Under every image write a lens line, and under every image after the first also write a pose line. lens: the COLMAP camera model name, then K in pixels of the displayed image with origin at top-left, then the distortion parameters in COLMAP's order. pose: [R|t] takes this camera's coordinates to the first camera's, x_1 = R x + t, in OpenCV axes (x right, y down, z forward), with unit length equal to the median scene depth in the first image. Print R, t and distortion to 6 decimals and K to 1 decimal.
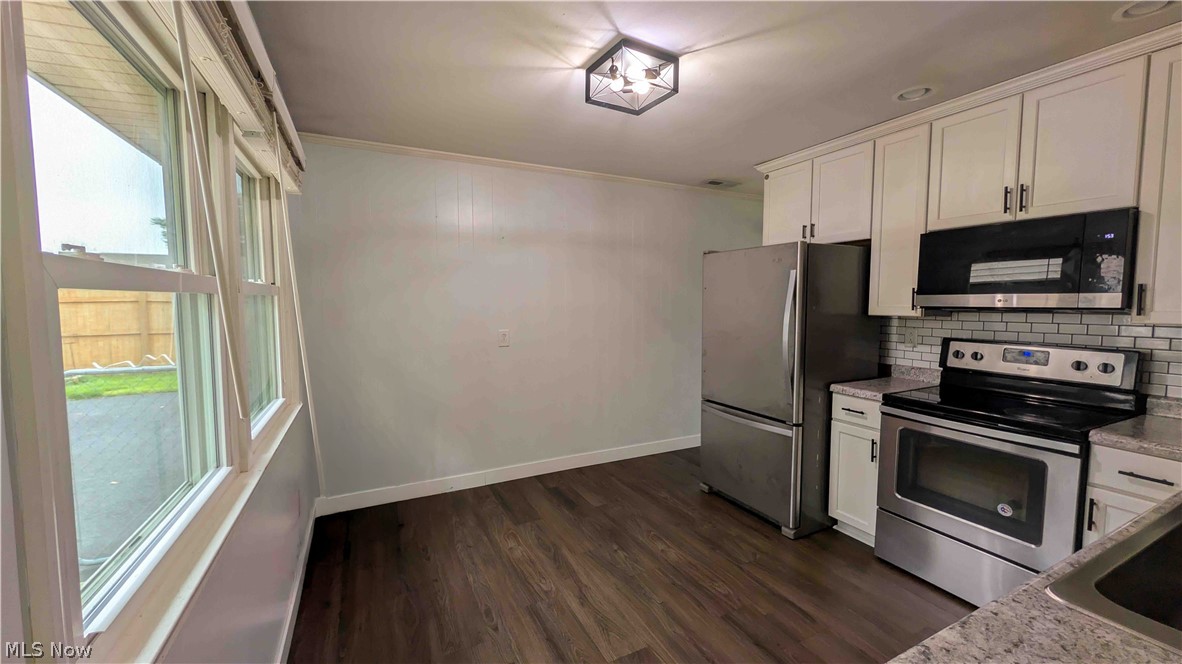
lens RADIAL K [[458.0, 0, 589.7], [0, 458.0, 332.2], [0, 0, 1]] dist [0.001169, -0.000479]
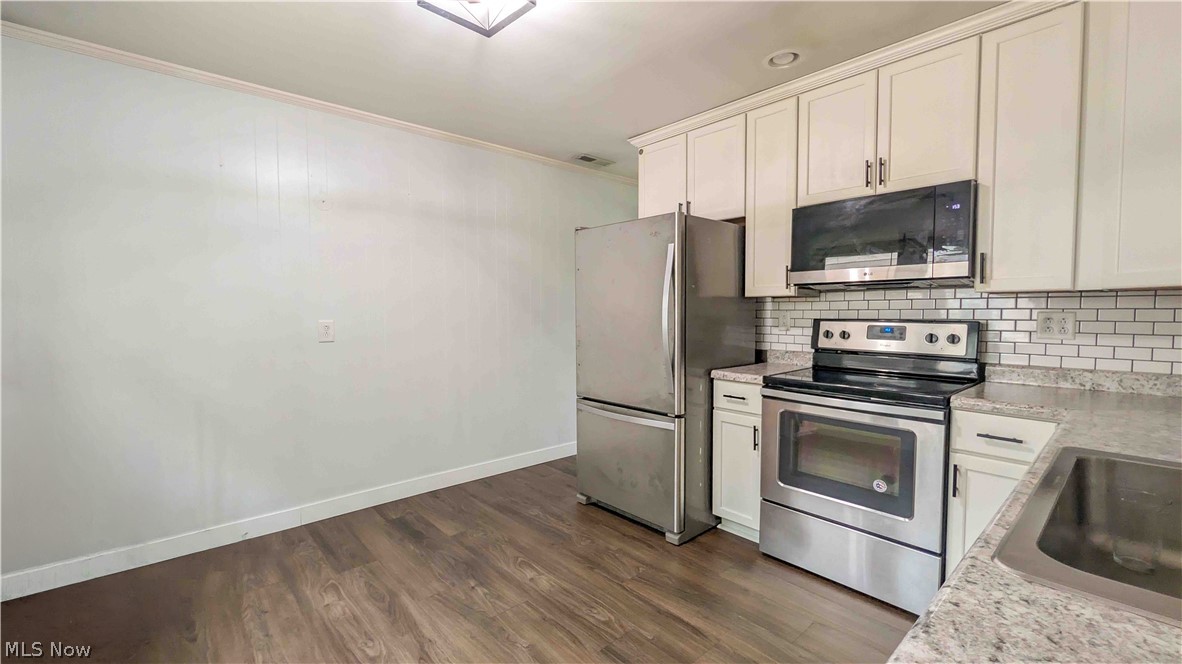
lens RADIAL K [[491.9, 0, 591.0], [0, 491.9, 332.0], [0, 0, 1]] dist [-0.002533, -0.000302]
pose [[0.966058, -0.014836, 0.257900, 0.040350], [0.020790, 0.999576, -0.020377, 0.054111], [-0.257488, 0.025047, 0.965957, 0.111040]]
